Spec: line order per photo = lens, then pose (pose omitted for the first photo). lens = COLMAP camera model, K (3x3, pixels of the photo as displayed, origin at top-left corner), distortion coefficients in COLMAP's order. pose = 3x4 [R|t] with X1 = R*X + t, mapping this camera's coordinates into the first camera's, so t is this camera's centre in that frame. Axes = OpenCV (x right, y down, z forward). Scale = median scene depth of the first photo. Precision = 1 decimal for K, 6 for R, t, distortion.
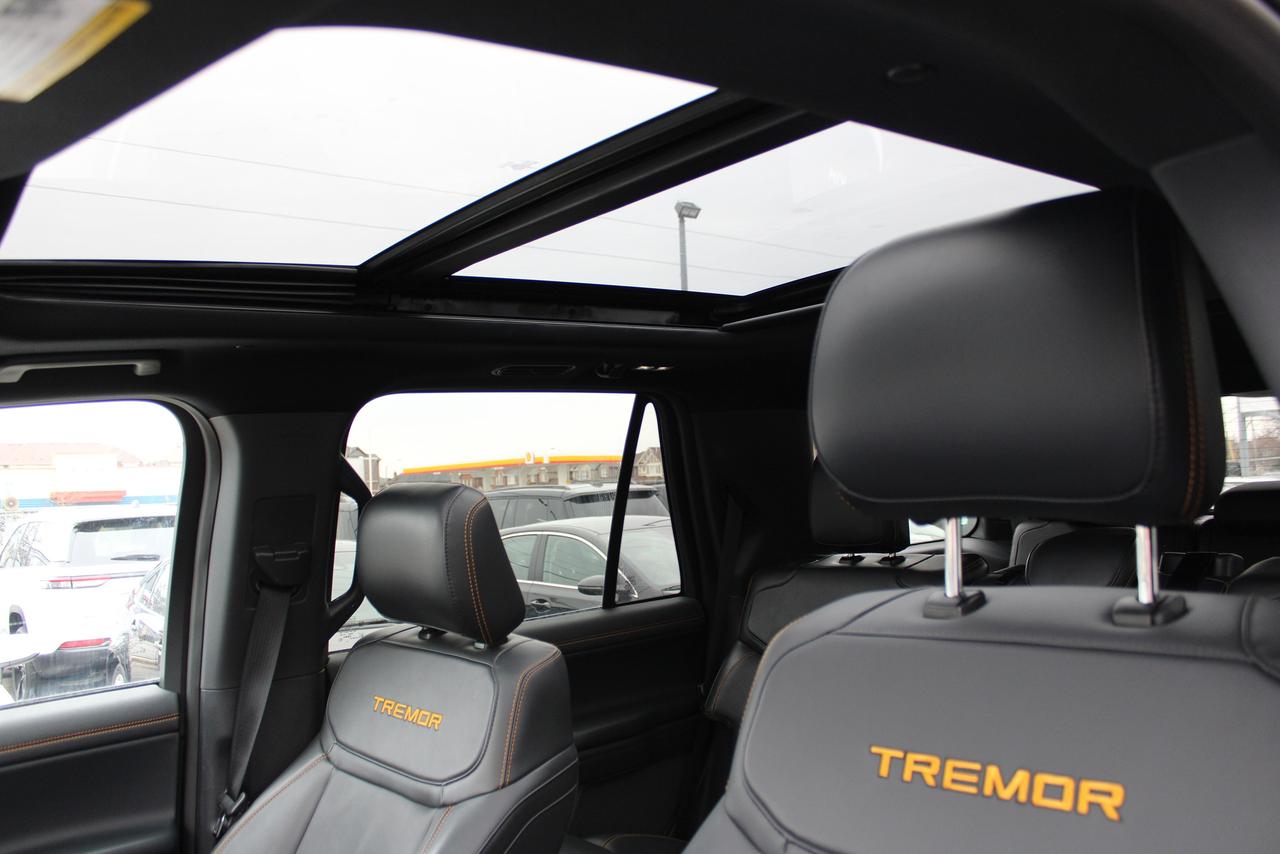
lens RADIAL K [[1068.7, 0, 640.0], [0, 1068.7, 427.0], [0, 0, 1]] dist [-0.173260, 0.175244]
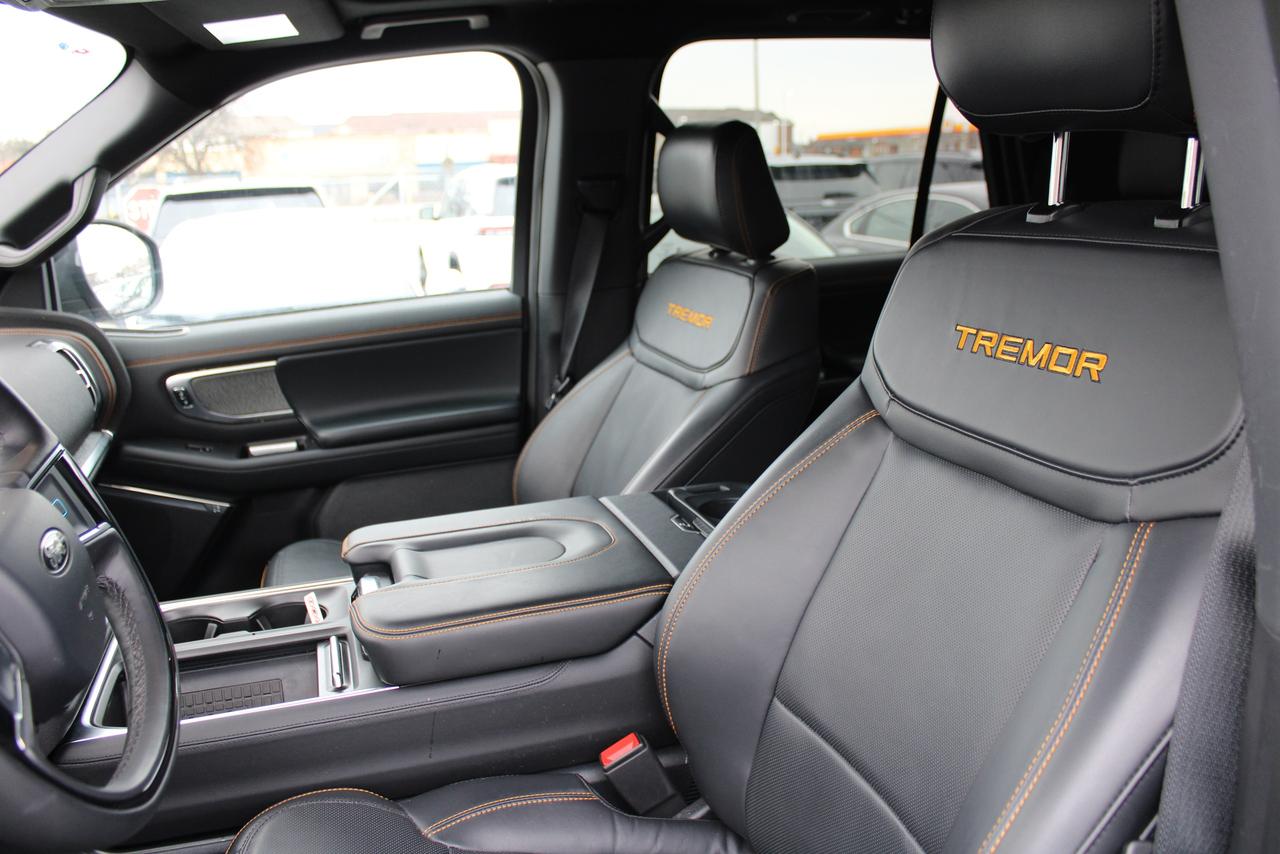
lens RADIAL K [[1068.7, 0, 640.0], [0, 1068.7, 427.0], [0, 0, 1]] dist [-0.173260, 0.175244]
pose [[0.927251, 0.104371, -0.359601, 0.165486], [0.010480, 0.952757, 0.303551, 0.023067], [0.374295, -0.285237, 0.882351, -0.118881]]
